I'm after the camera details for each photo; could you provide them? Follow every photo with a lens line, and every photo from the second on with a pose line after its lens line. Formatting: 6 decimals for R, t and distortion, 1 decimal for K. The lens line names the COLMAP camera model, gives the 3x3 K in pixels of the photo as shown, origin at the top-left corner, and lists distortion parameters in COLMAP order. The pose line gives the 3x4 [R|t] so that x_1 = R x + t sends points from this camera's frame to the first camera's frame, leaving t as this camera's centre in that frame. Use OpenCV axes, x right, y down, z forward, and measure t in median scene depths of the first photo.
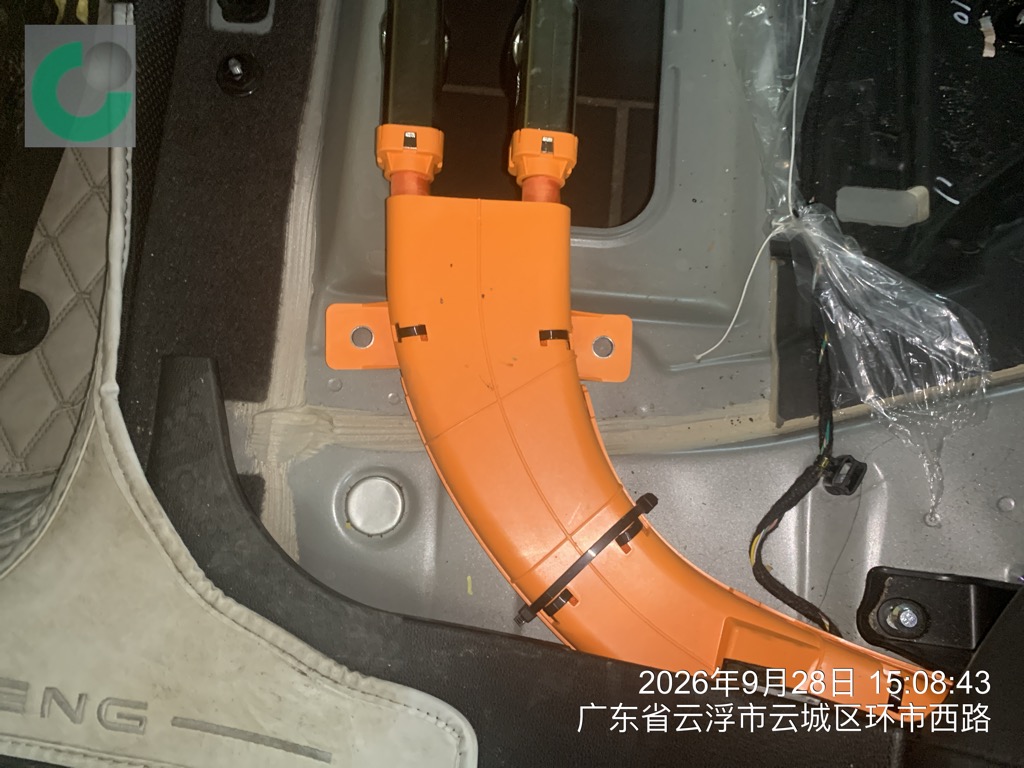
lens RADIAL K [[822.2, 0, 512.0], [0, 822.2, 384.0], [0, 0, 1]] dist [0.007687, -0.005263]
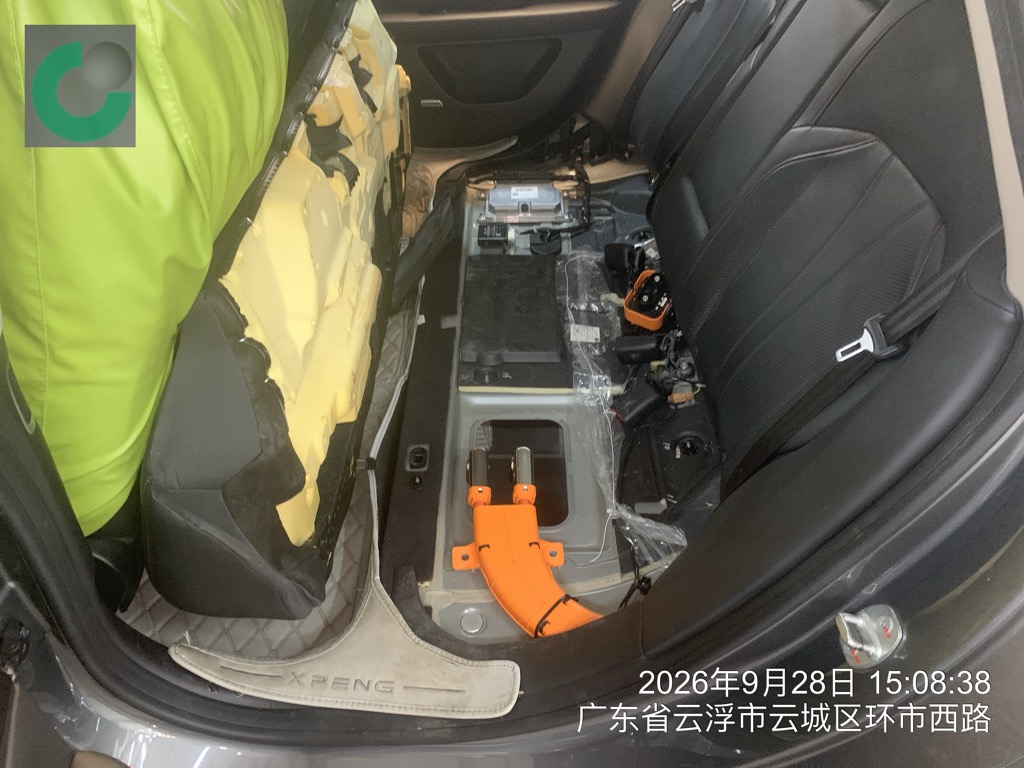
lens RADIAL K [[782.0, 0, 512.0], [0, 782.0, 384.0], [0, 0, 1]] dist [0.025519, 0.000621]
pose [[0.996364, -0.080037, 0.029208, -0.058936], [0.081097, 0.785800, -0.613141, 1.134575], [0.026123, 0.613280, 0.789434, -1.461184]]
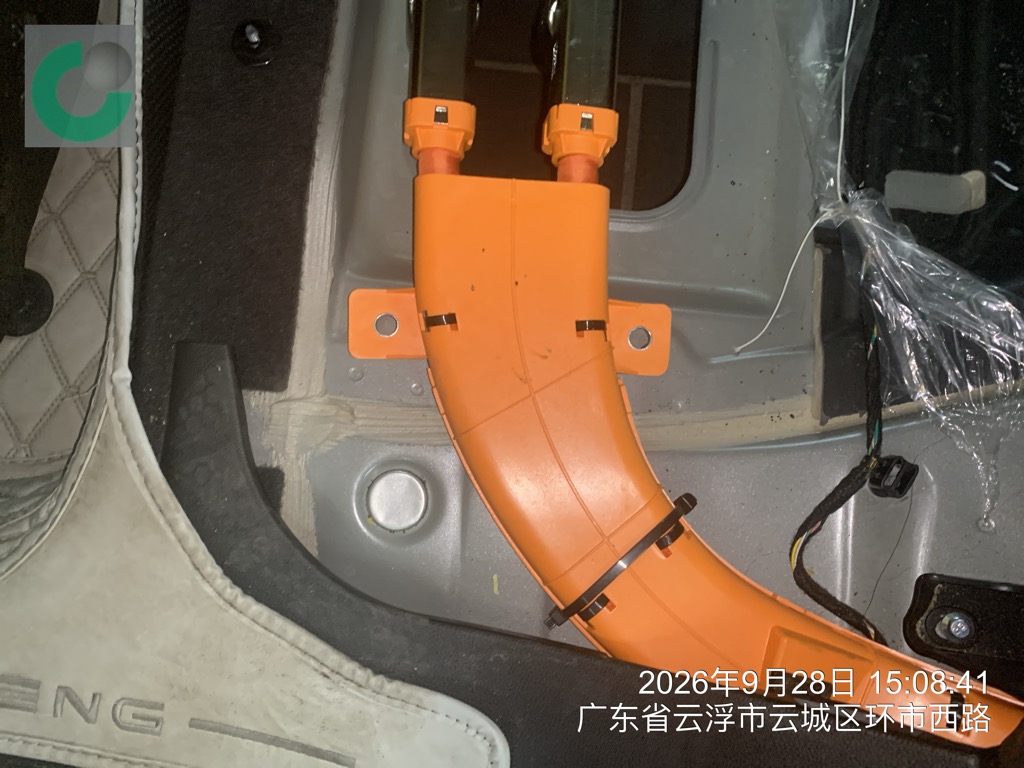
lens RADIAL K [[821.1, 0, 497.4], [0, 821.1, 395.5], [0, 0, 1]] dist [0.005617, -0.001897]
pose [[0.999904, 0.013110, -0.004483, -0.049850], [-0.012933, 0.999217, 0.037401, -0.012568], [0.004969, -0.037339, 0.999290, 0.052077]]
